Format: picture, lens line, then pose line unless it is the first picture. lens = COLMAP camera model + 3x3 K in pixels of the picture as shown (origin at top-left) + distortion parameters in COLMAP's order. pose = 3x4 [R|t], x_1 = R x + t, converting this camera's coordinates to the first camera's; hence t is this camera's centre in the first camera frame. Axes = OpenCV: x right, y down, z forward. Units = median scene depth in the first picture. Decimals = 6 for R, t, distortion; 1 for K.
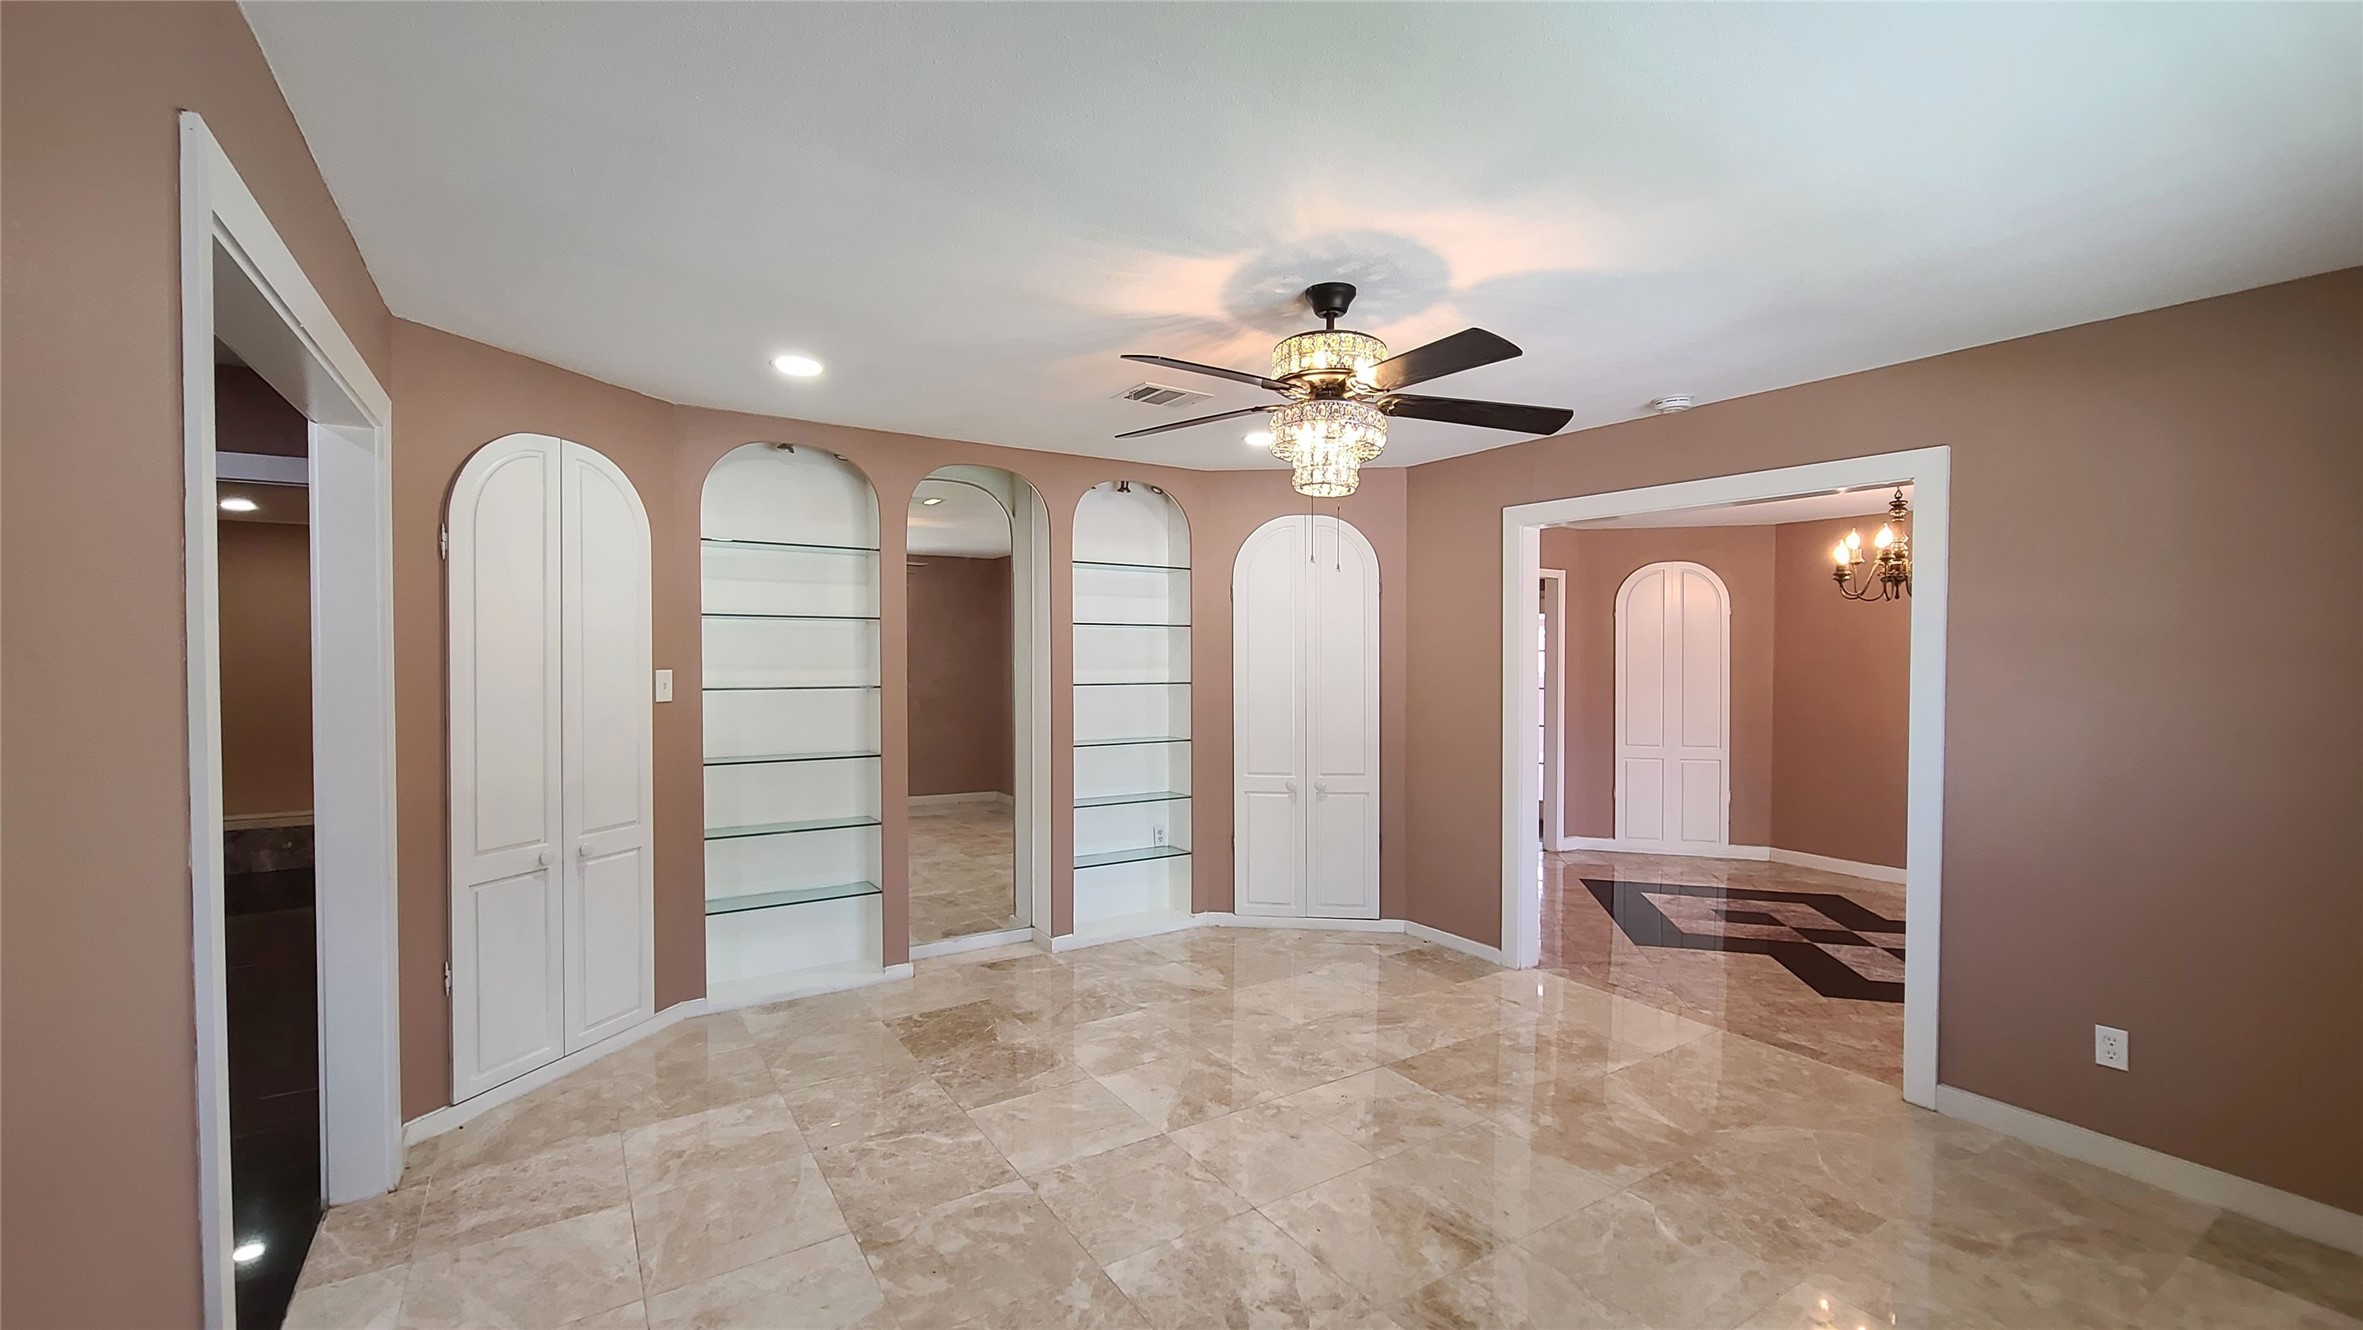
lens RADIAL K [[969.7, 0, 1182.5], [0, 969.7, 668.9], [0, 0, 1]] dist [0.000599, -0.000883]
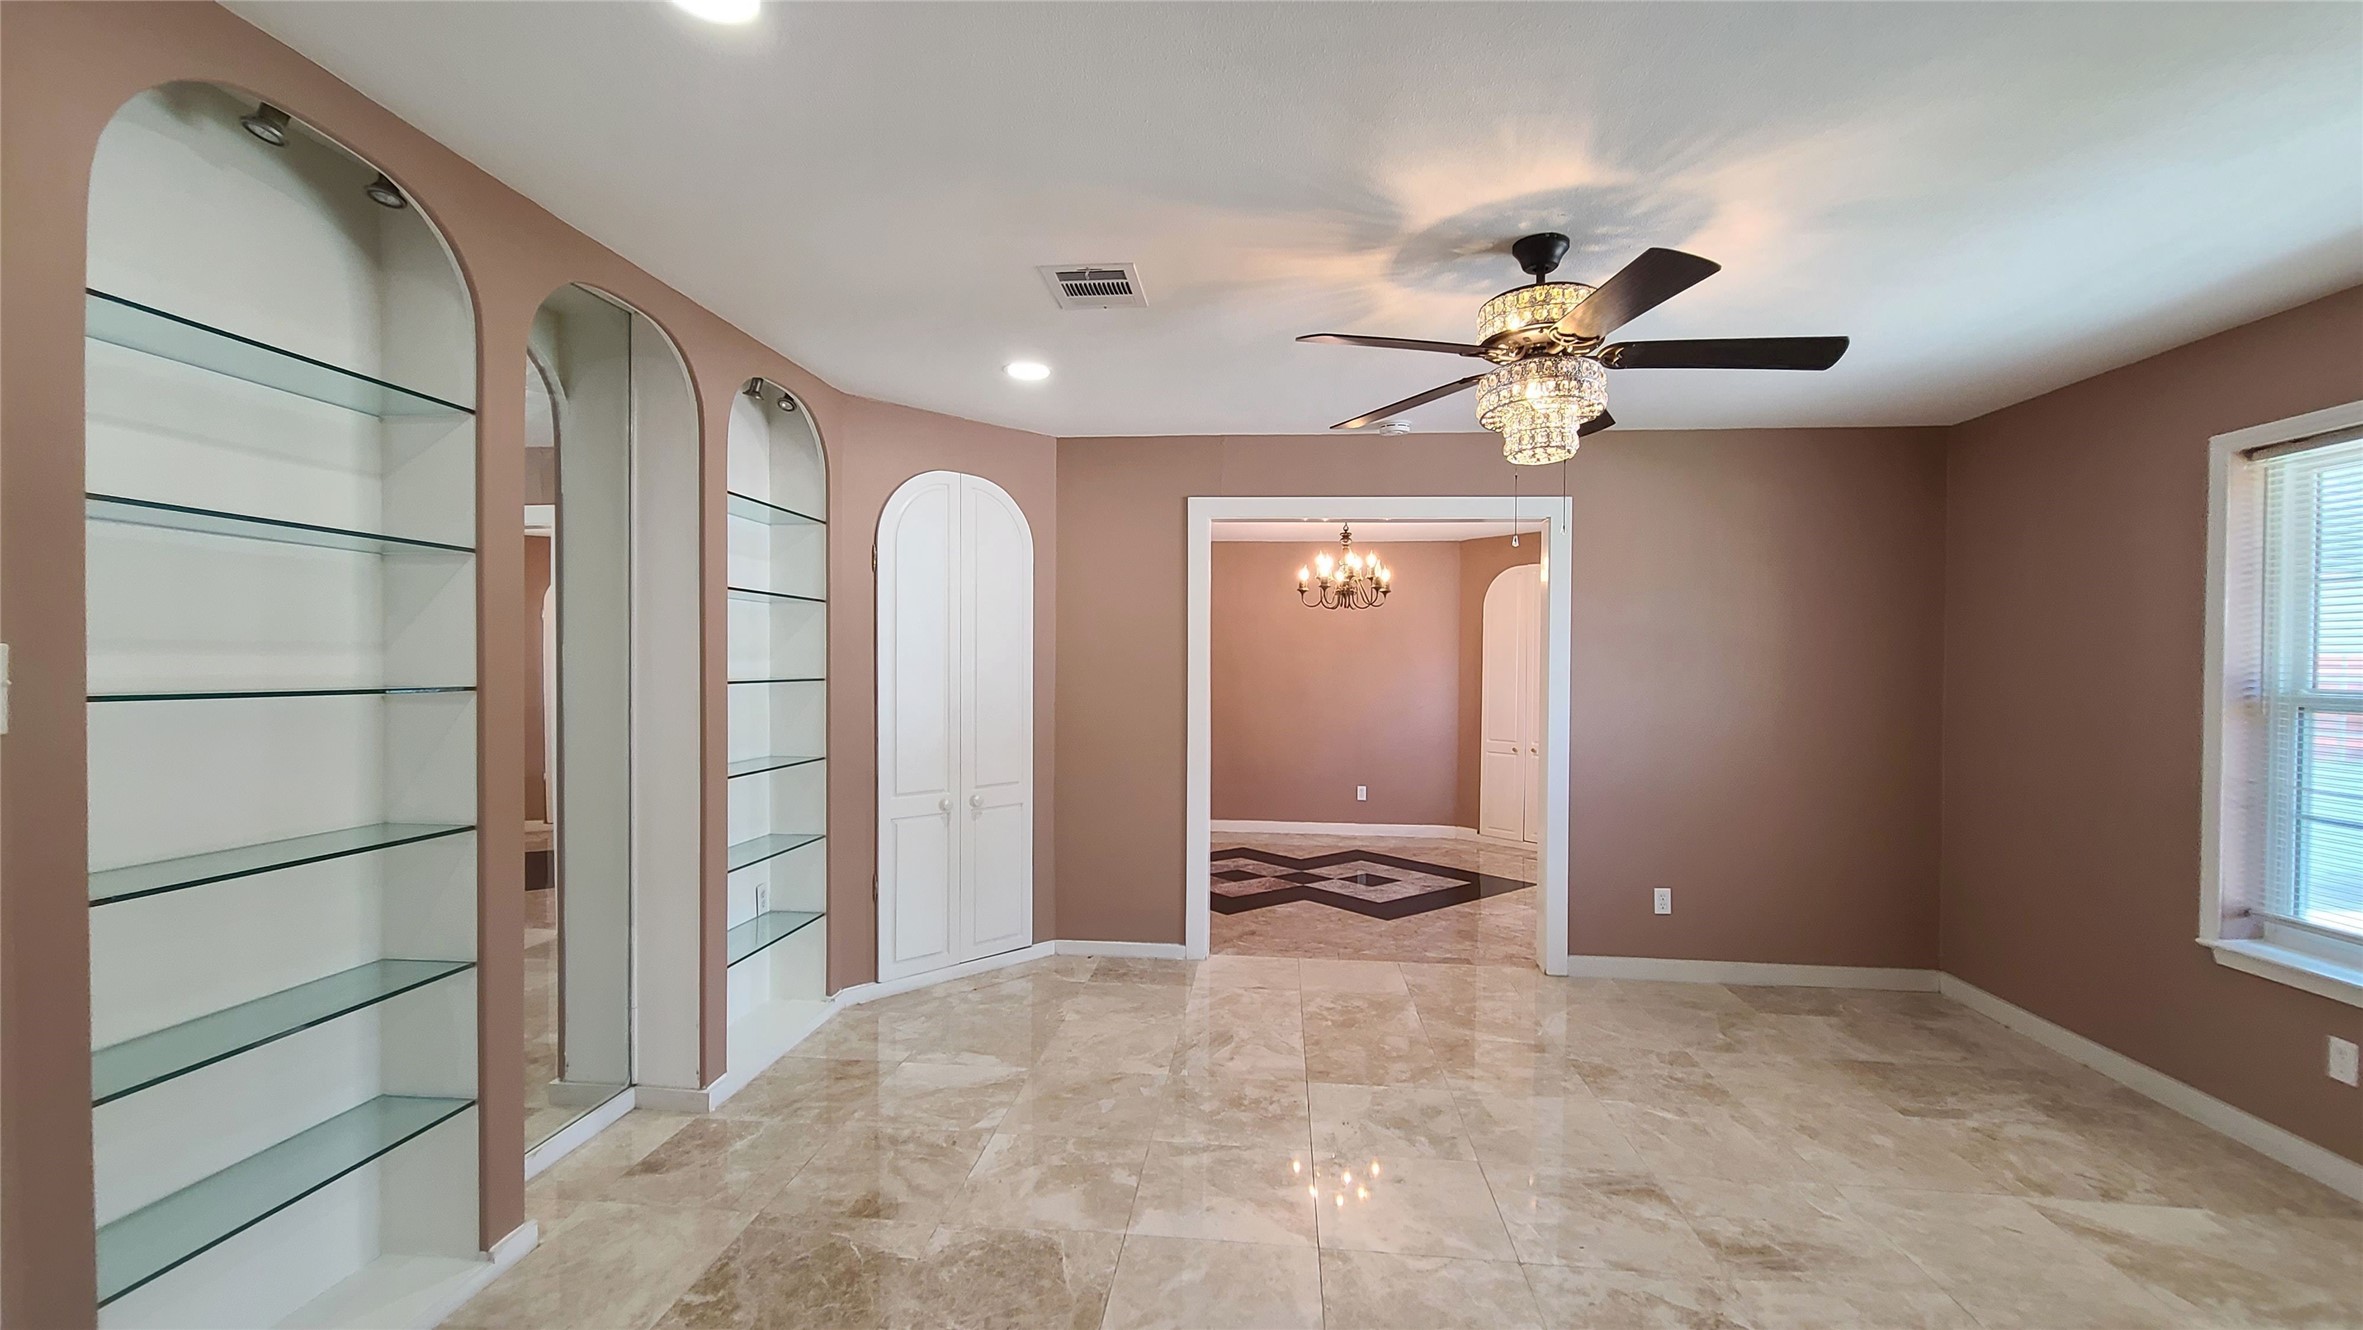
lens RADIAL K [[969.7, 0, 1181.5], [0, 969.7, 677.7], [0, 0, 1]] dist [0.000599, -0.000883]
pose [[0.623784, -0.009159, 0.781543, -0.520963], [0.005372, 0.999958, 0.007431, 0.011802], [-0.781579, -0.000437, 0.623807, 0.451066]]
